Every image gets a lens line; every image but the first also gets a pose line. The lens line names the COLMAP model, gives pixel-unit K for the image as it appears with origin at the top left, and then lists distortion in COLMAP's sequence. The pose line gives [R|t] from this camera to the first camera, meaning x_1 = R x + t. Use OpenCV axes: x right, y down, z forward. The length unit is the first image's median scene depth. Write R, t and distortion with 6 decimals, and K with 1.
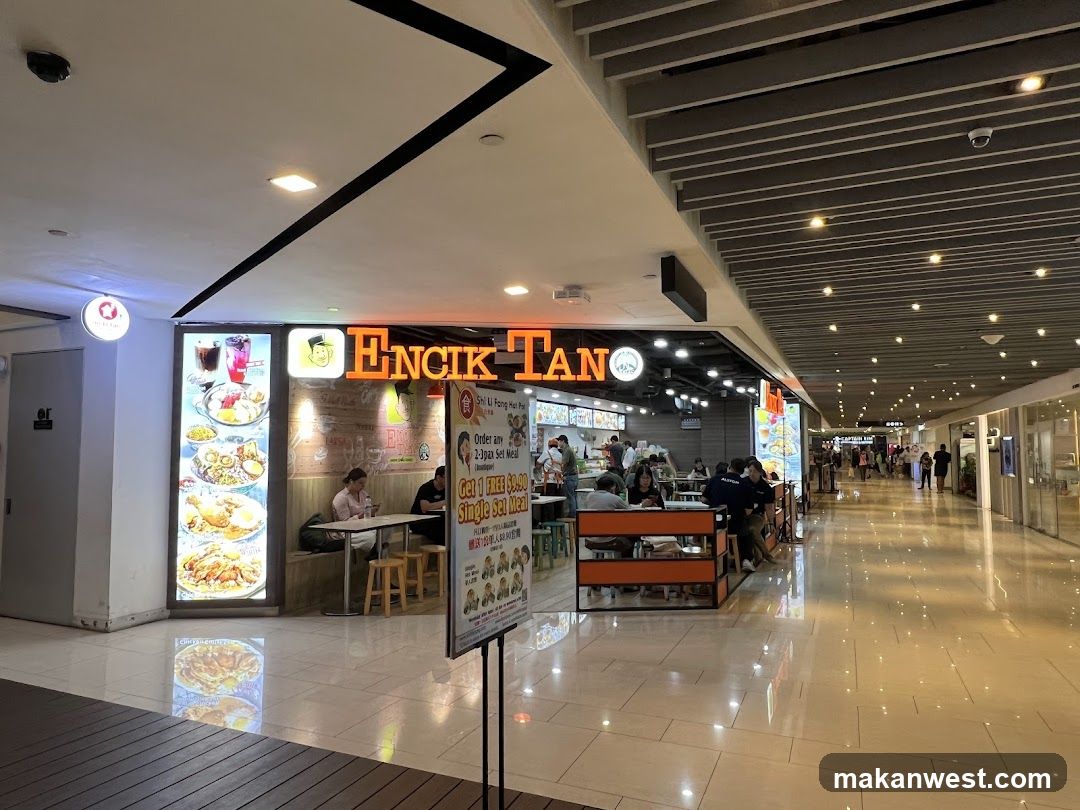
lens RADIAL K [[688.6, 0, 532.8], [0, 688.6, 409.4], [0, 0, 1]] dist [0.003782, 0.000811]
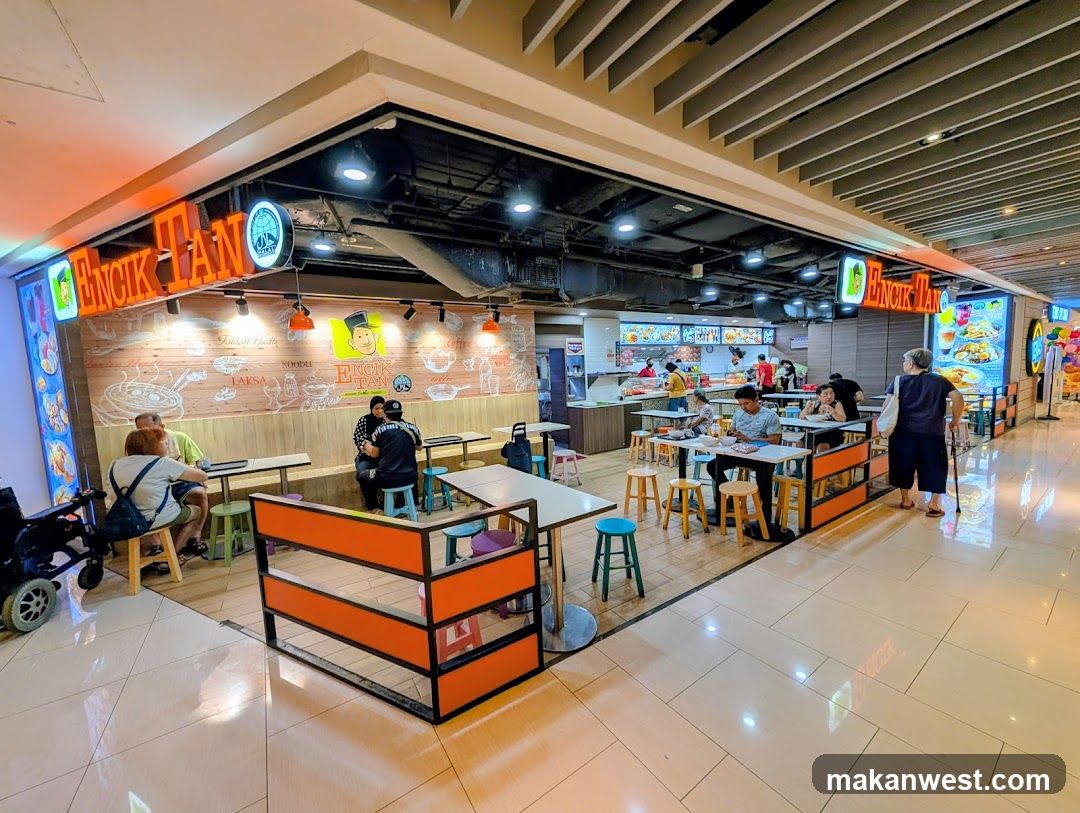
lens RADIAL K [[407.1, 0, 540.0], [0, 407.1, 406.5], [0, 0, 1]] dist [0.001064, 0.000076]
pose [[0.850951, 0.014743, -0.525038, 0.486254], [0.070899, 0.987234, 0.142630, 0.033637], [0.520438, -0.158596, 0.839042, 0.846351]]
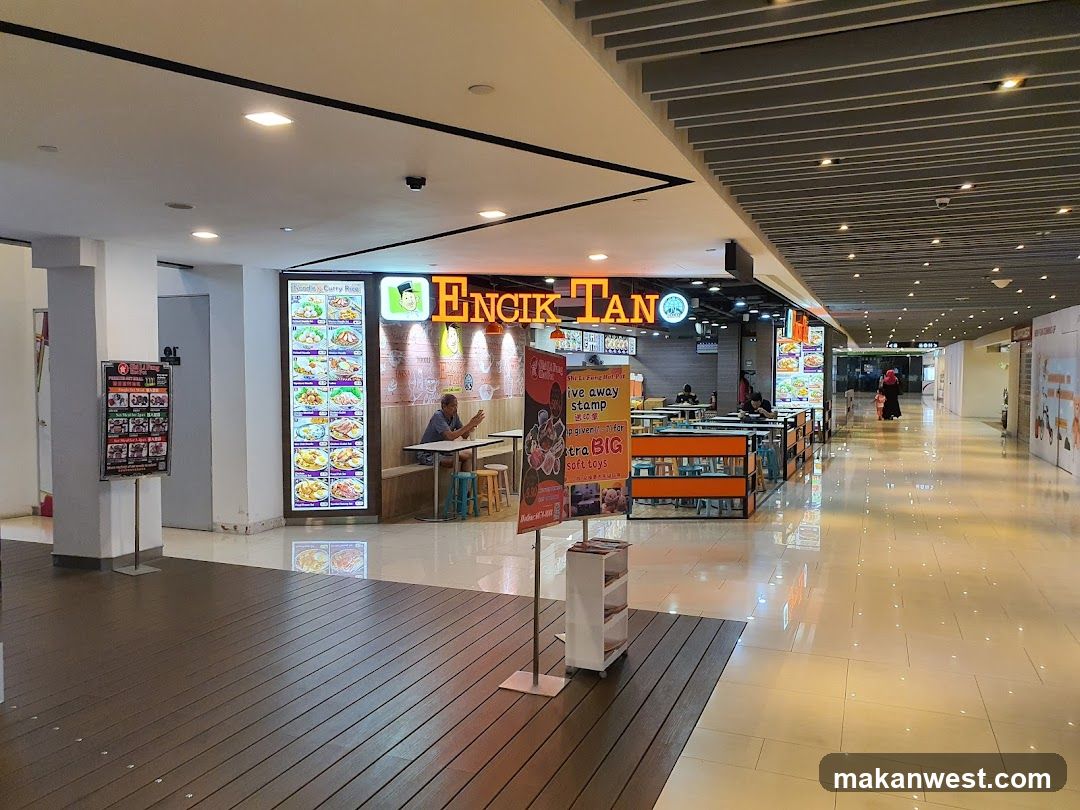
lens RADIAL K [[824.6, 0, 517.5], [0, 824.6, 418.6], [0, 0, 1]] dist [0.164834, -0.340050]
pose [[0.999775, 0.000337, 0.021187, -0.155658], [-0.002839, 0.992993, 0.118139, -0.047108], [-0.020998, -0.118172, 0.992771, -0.394096]]
